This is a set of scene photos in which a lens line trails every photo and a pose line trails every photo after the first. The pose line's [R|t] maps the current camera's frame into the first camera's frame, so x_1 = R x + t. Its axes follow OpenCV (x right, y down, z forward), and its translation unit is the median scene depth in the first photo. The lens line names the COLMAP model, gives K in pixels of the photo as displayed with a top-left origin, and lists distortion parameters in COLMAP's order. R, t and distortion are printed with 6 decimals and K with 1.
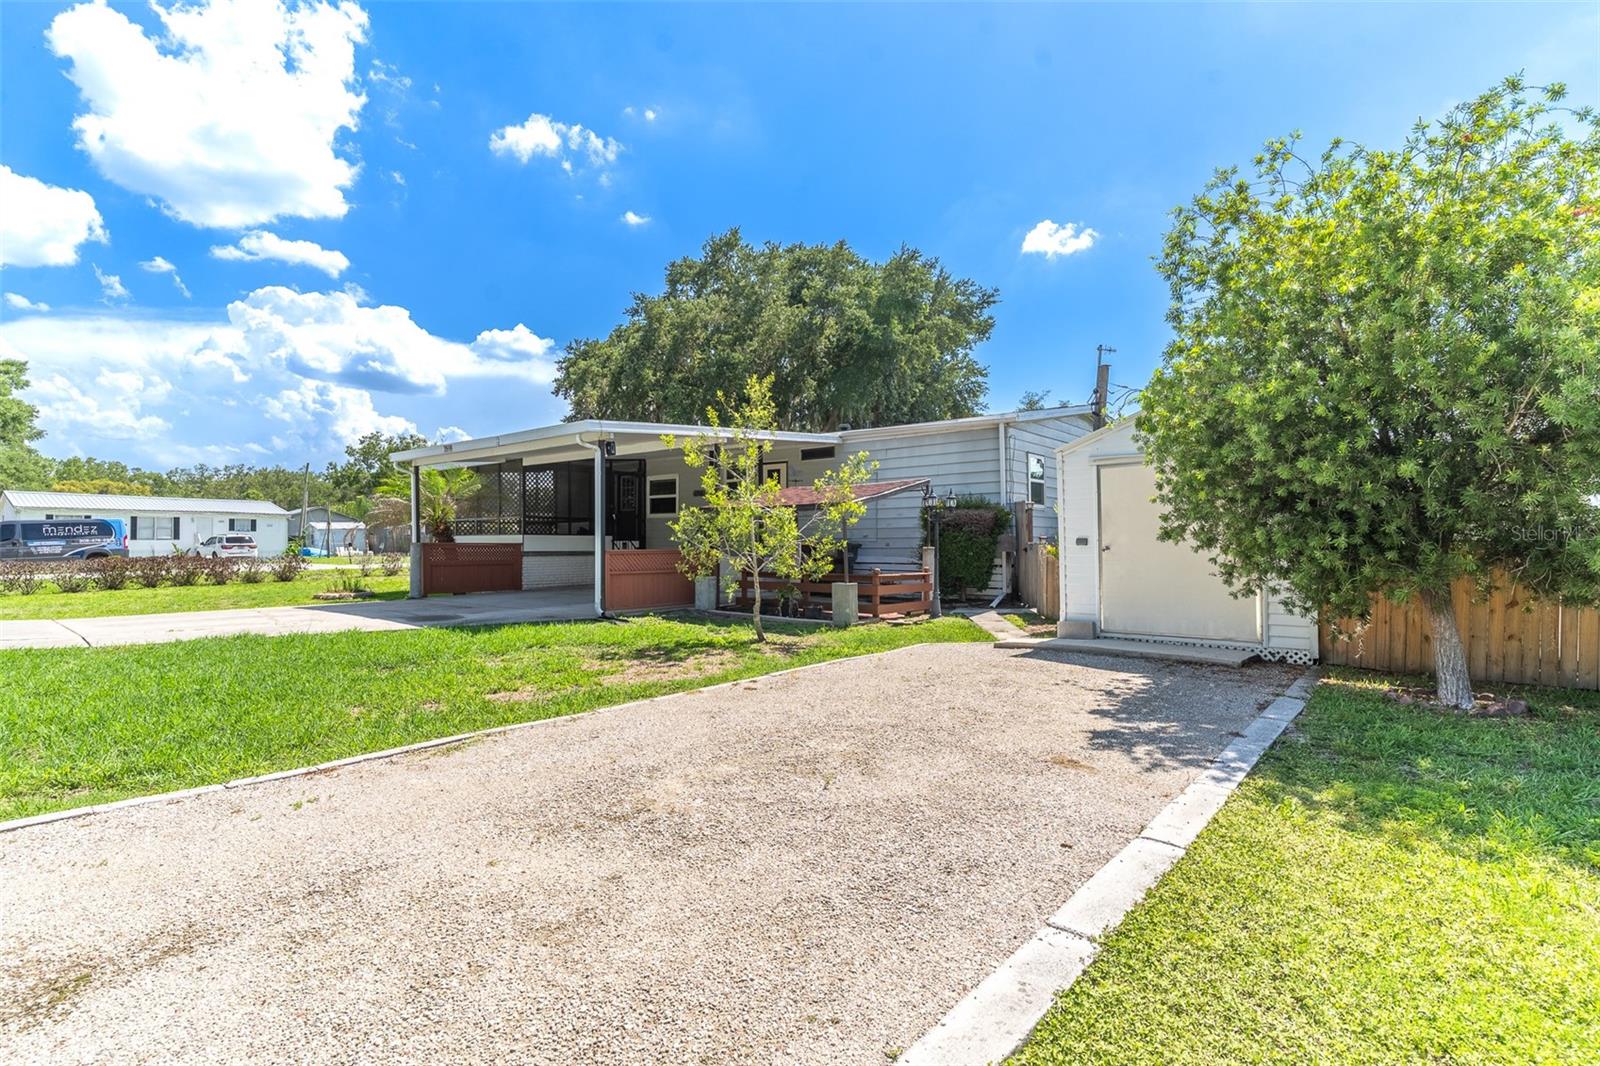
lens RADIAL K [[765.3, 0, 794.9], [0, 765.3, 535.1], [0, 0, 1]] dist [0.001618, -0.000270]
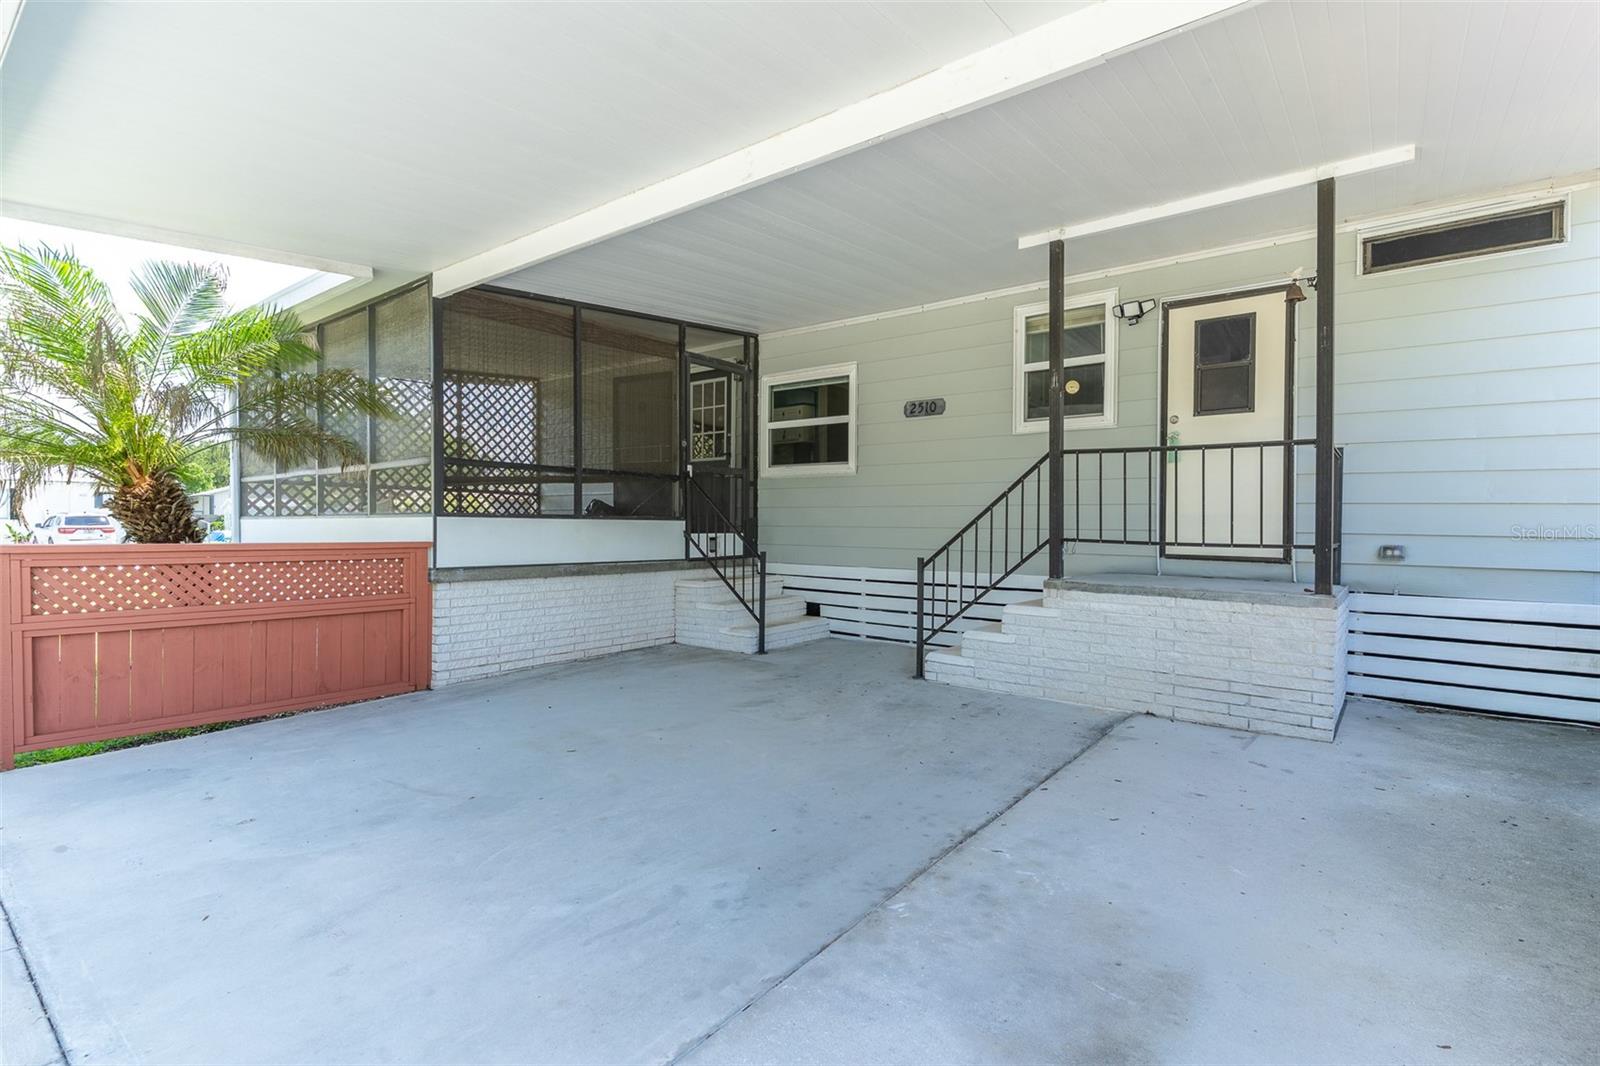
lens RADIAL K [[765.3, 0, 794.9], [0, 765.3, 535.1], [0, 0, 1]] dist [0.001618, -0.000270]
pose [[0.999763, 0.004587, 0.021282, -0.201755], [-0.005082, 0.999717, 0.023225, -0.001081], [-0.021169, -0.023328, 0.999504, 0.646335]]
